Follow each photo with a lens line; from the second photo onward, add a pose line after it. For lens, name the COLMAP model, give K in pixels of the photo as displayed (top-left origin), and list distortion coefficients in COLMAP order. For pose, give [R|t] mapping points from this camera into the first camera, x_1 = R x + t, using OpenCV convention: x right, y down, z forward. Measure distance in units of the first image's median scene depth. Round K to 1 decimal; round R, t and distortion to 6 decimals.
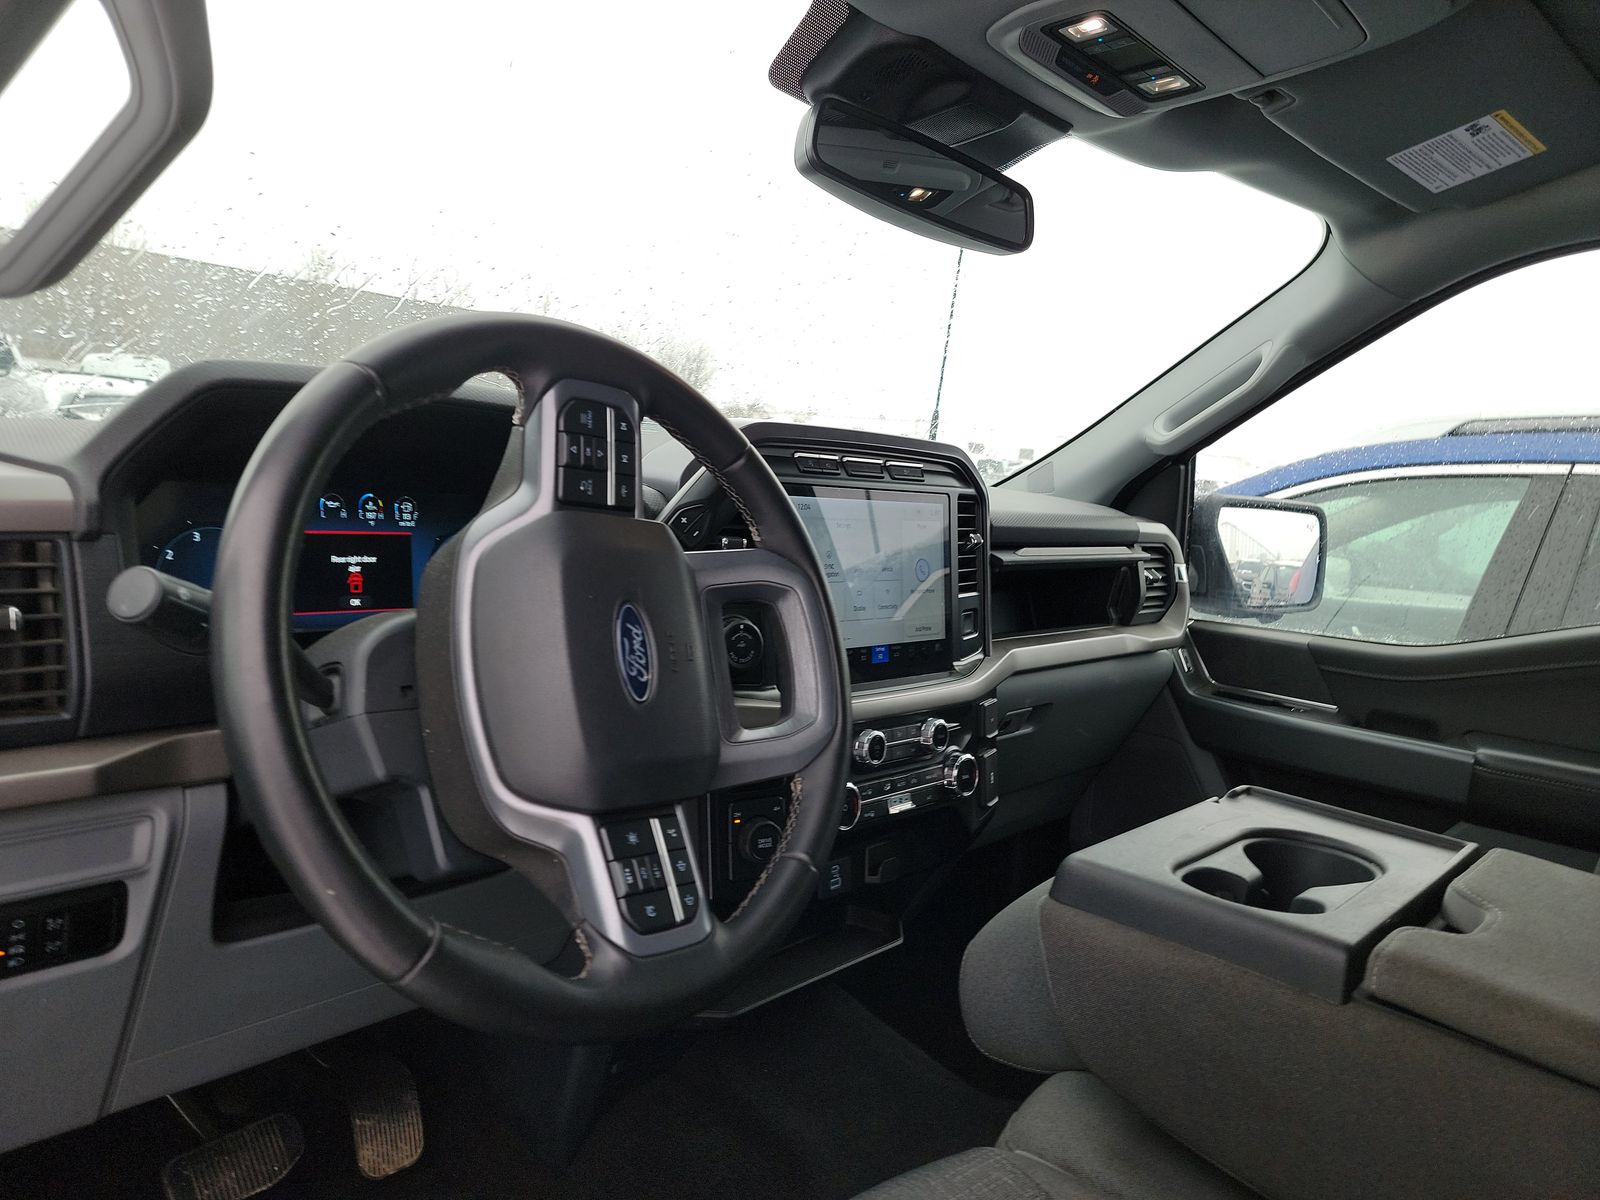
lens RADIAL K [[1093.3, 0, 800.0], [0, 1093.3, 600.0], [0, 0, 1]] dist [0.086447, -0.084599]
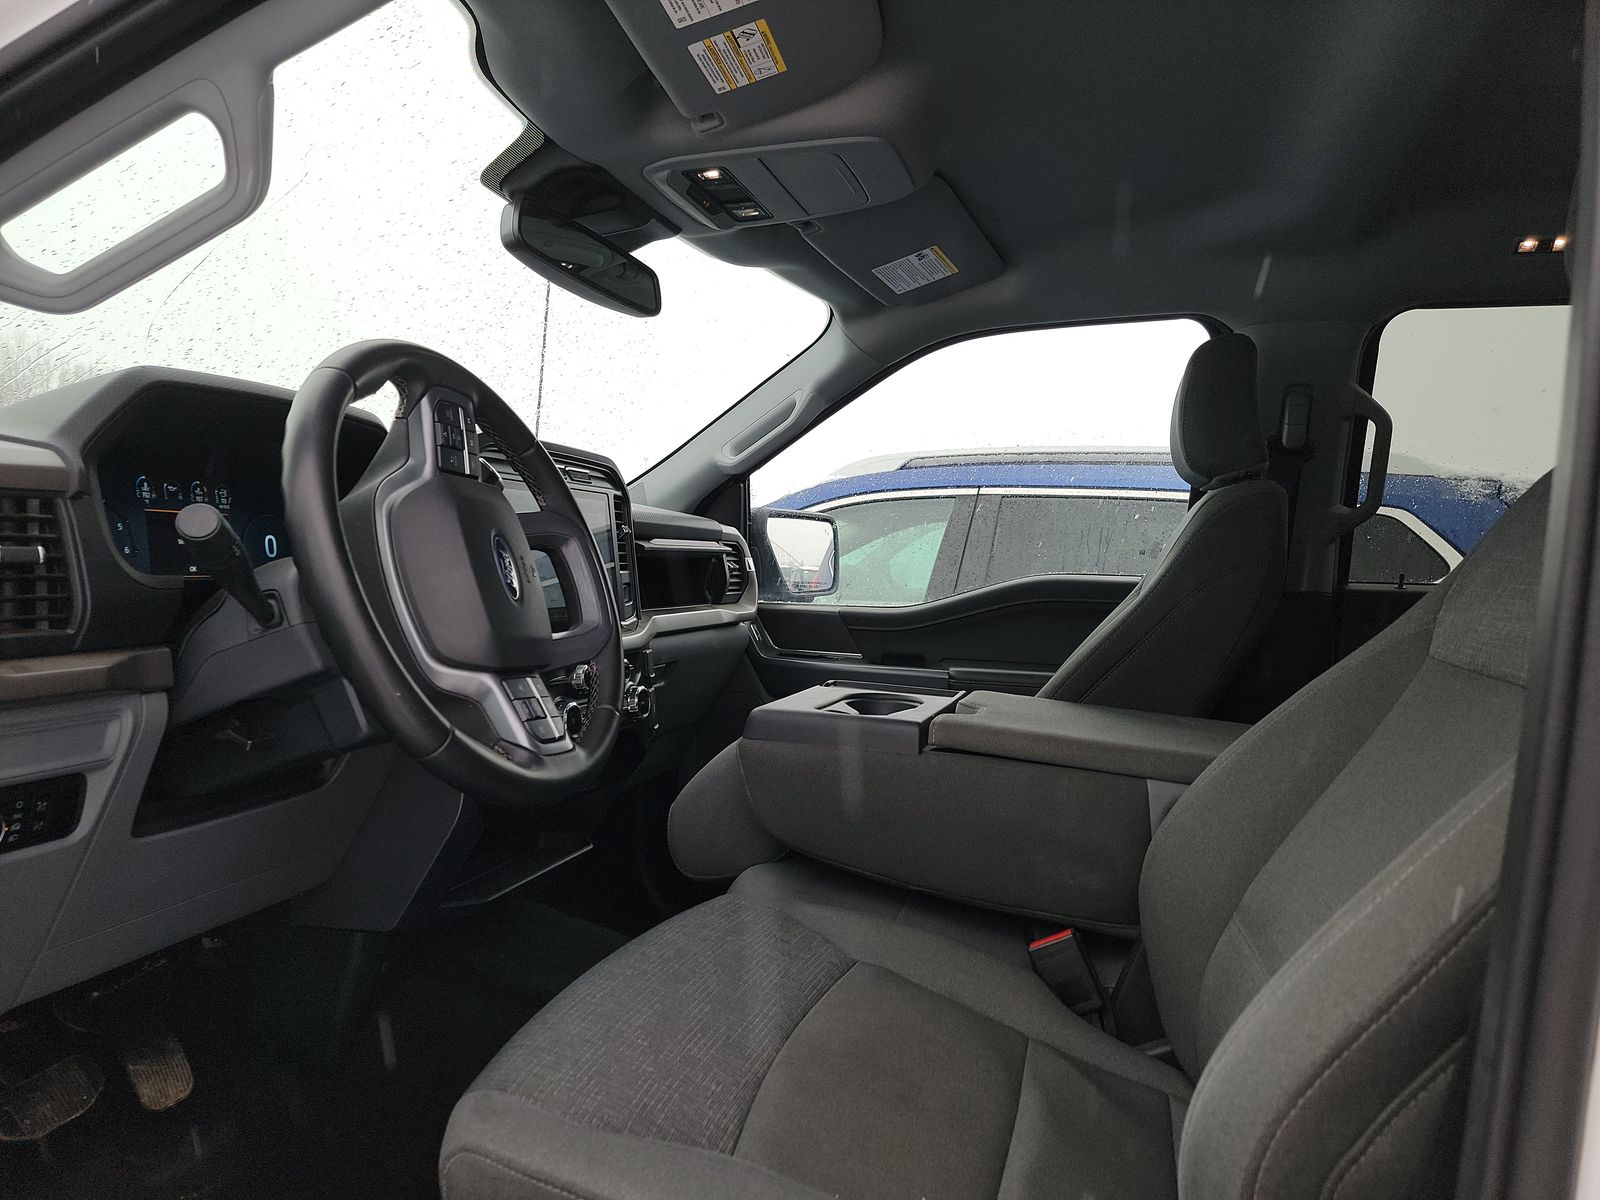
lens RADIAL K [[1133.9, 0, 810.5], [0, 1133.9, 610.0], [0, 0, 1]] dist [0.085312, -0.092161]
pose [[0.892897, -0.060168, 0.446222, -0.277600], [0.081943, 0.996196, -0.029645, 0.107198], [-0.442741, 0.063035, 0.894431, -0.332624]]
